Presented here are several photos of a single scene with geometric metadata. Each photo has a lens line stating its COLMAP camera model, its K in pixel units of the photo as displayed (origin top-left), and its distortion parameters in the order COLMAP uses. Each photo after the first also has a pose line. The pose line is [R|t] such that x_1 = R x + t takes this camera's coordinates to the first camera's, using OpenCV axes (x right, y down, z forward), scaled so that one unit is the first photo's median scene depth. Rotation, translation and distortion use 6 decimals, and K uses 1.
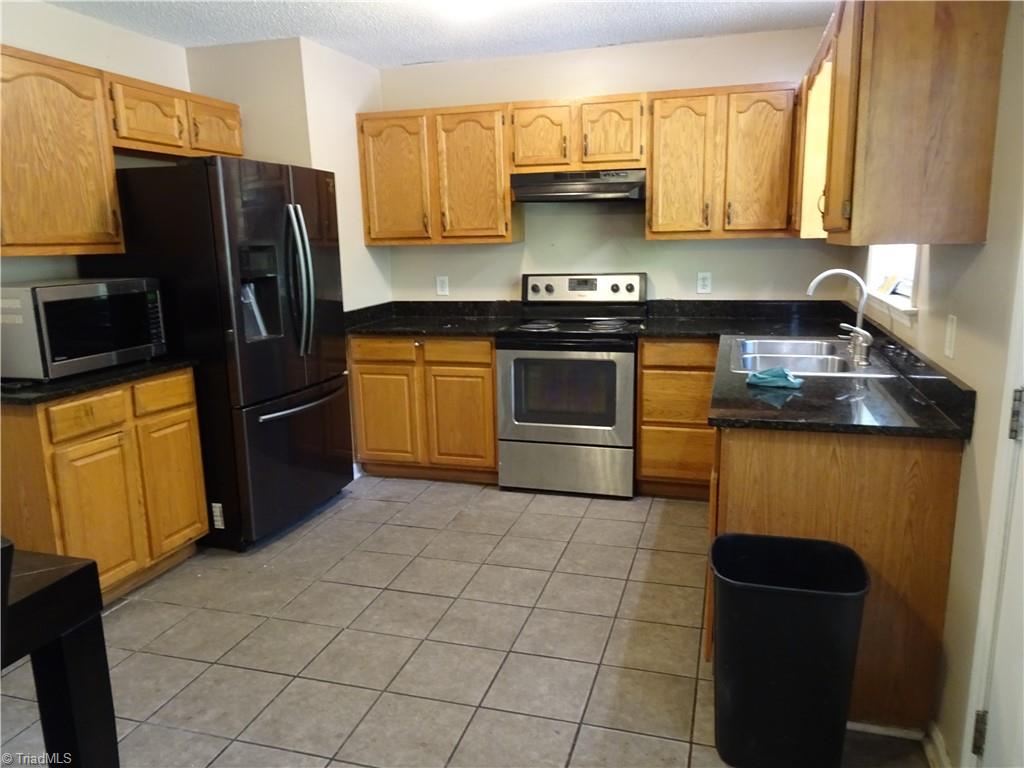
lens RADIAL K [[736.7, 0, 509.5], [0, 736.7, 383.7], [0, 0, 1]] dist [0.017578, -0.006017]
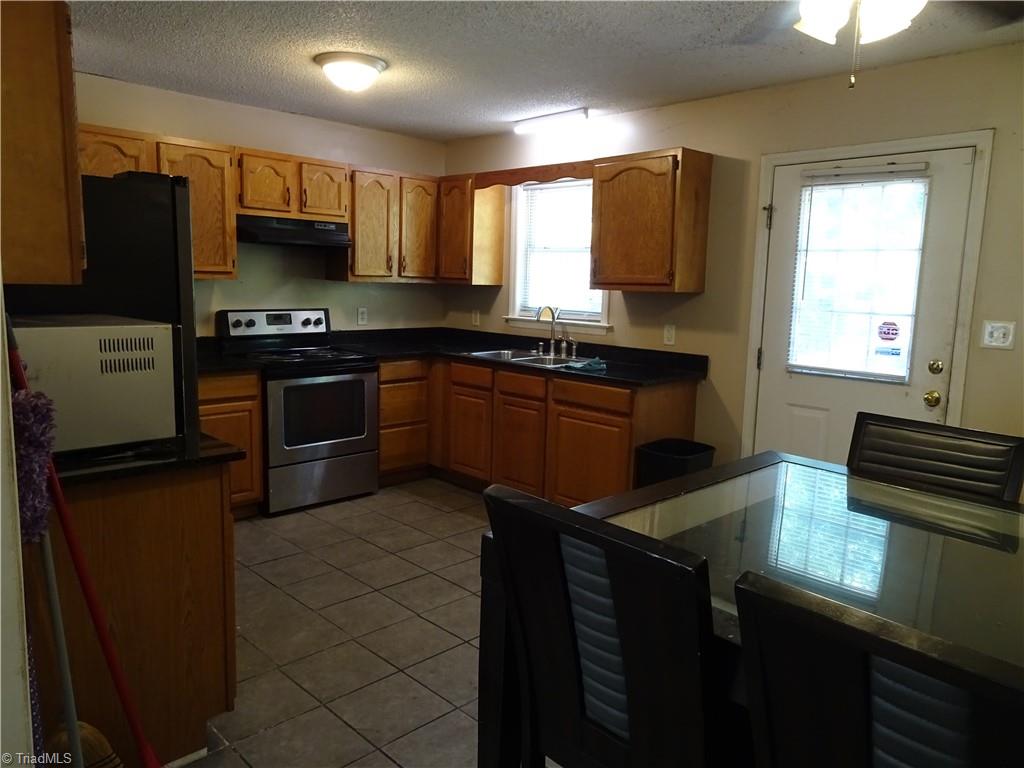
lens RADIAL K [[736.7, 0, 504.6], [0, 736.7, 384.8], [0, 0, 1]] dist [0.017578, -0.006017]
pose [[0.484252, -0.090003, 0.870287, -0.767223], [0.139834, 0.989870, 0.024562, -0.019721], [-0.863682, 0.109801, 0.491932, 0.196781]]
